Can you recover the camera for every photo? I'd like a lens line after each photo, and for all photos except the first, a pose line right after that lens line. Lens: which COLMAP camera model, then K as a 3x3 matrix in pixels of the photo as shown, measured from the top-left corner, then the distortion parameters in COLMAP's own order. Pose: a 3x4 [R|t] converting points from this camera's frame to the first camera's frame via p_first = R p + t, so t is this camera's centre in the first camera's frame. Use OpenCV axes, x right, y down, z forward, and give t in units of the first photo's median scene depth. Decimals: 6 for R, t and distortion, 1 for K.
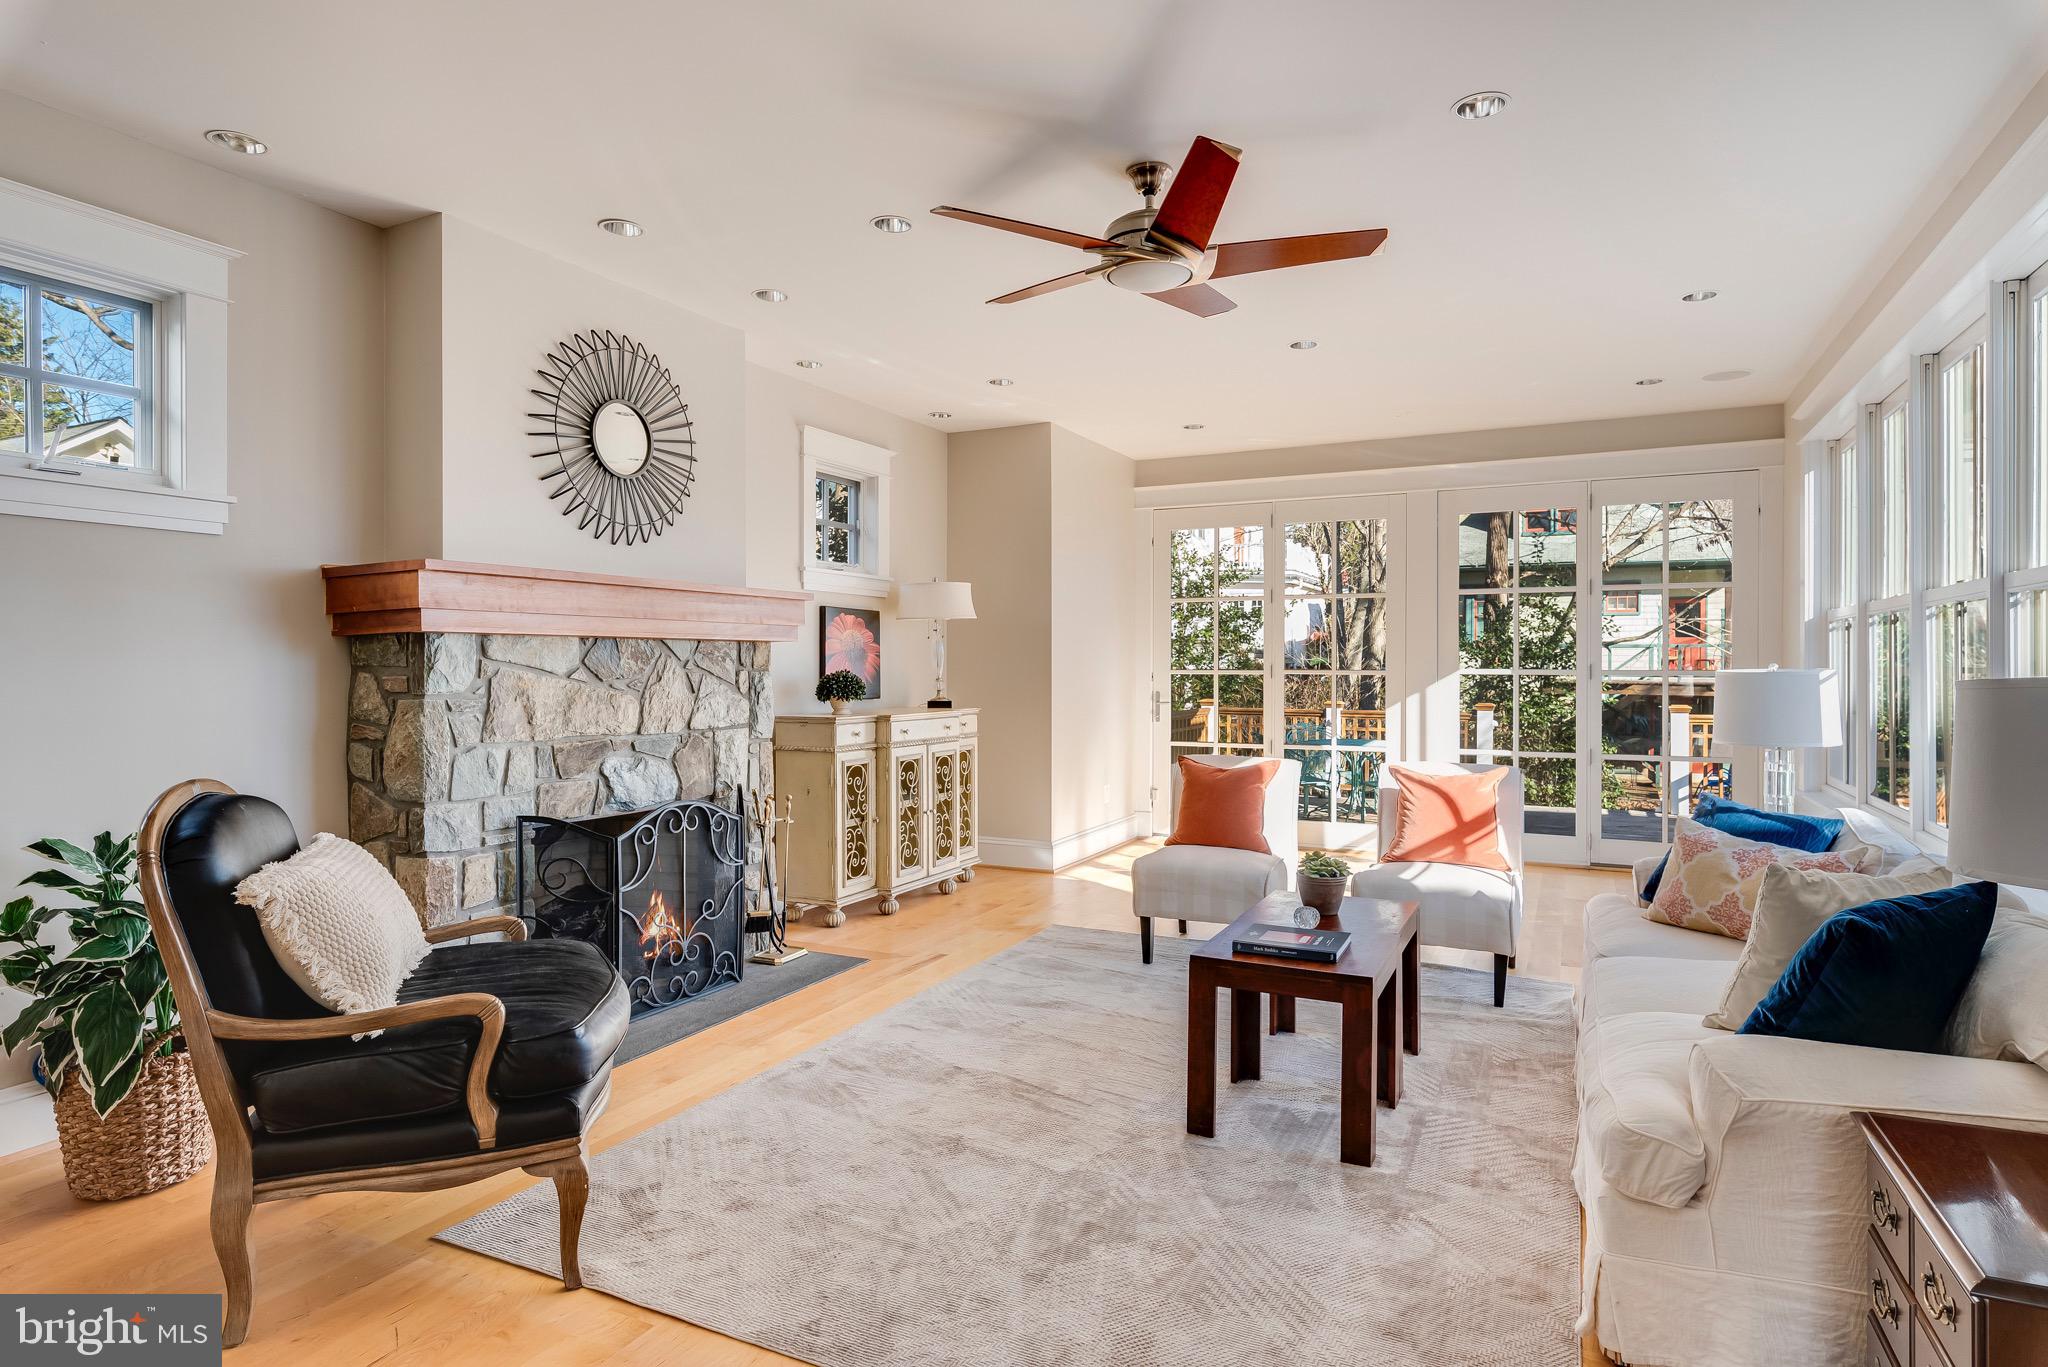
lens RADIAL K [[1124.0, 0, 1030.0], [0, 1124.0, 673.9], [0, 0, 1]] dist [-0.003216, -0.000254]
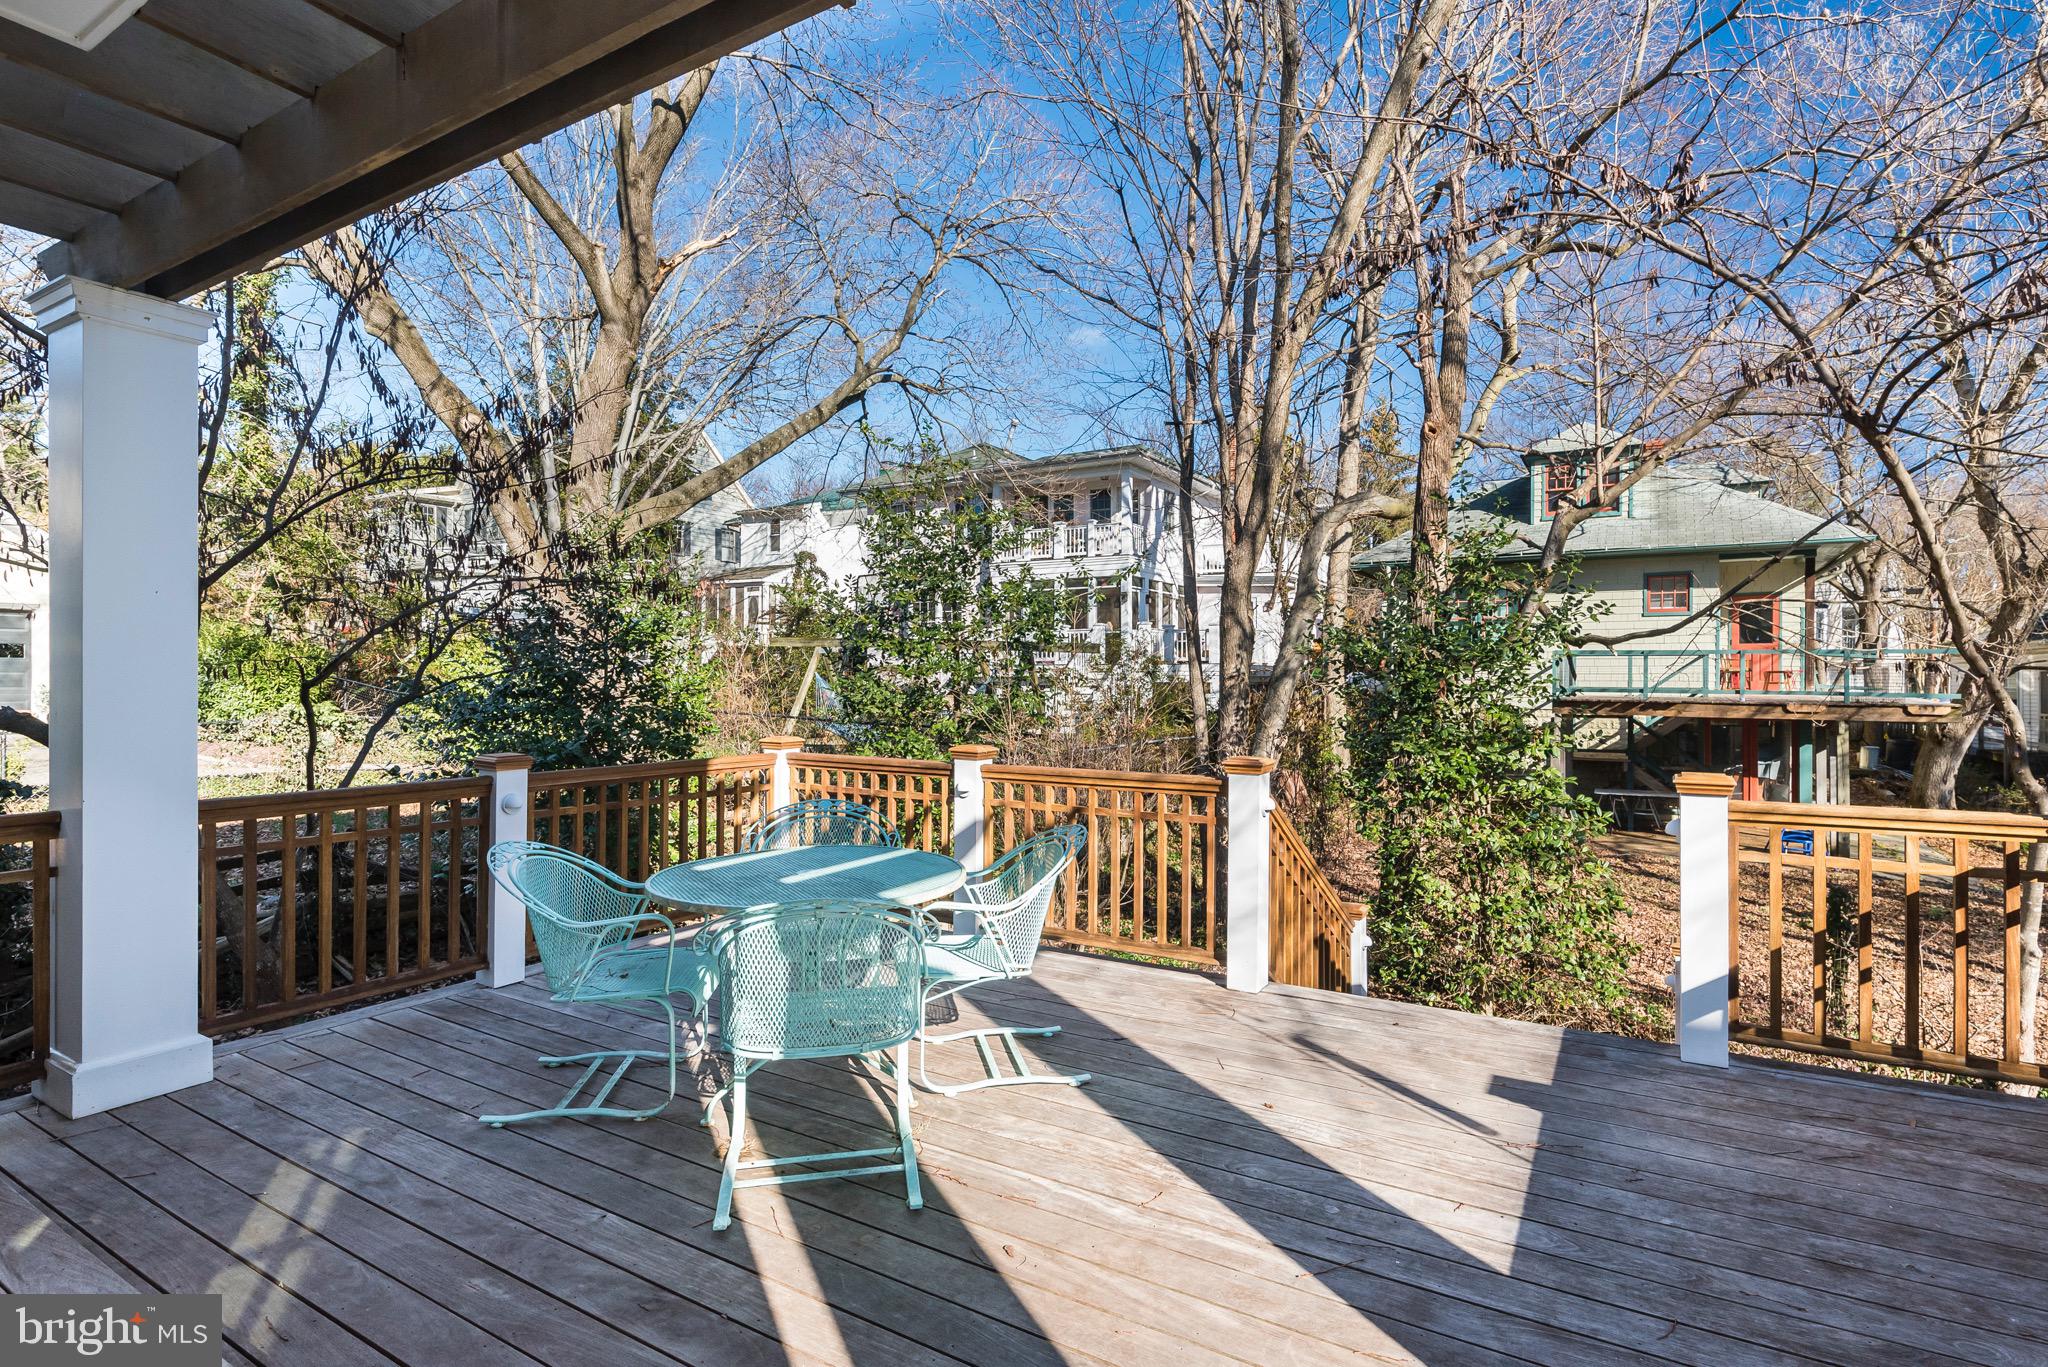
lens RADIAL K [[983.1, 0, 1024.0], [0, 983.1, 683.5], [0, 0, 1]] dist [0.001854, 0.000406]
pose [[0.993805, 0.004864, -0.111032, 0.159036], [-0.005130, 0.999985, -0.002106, -0.001386], [0.111021, 0.002663, 0.993815, 0.264641]]
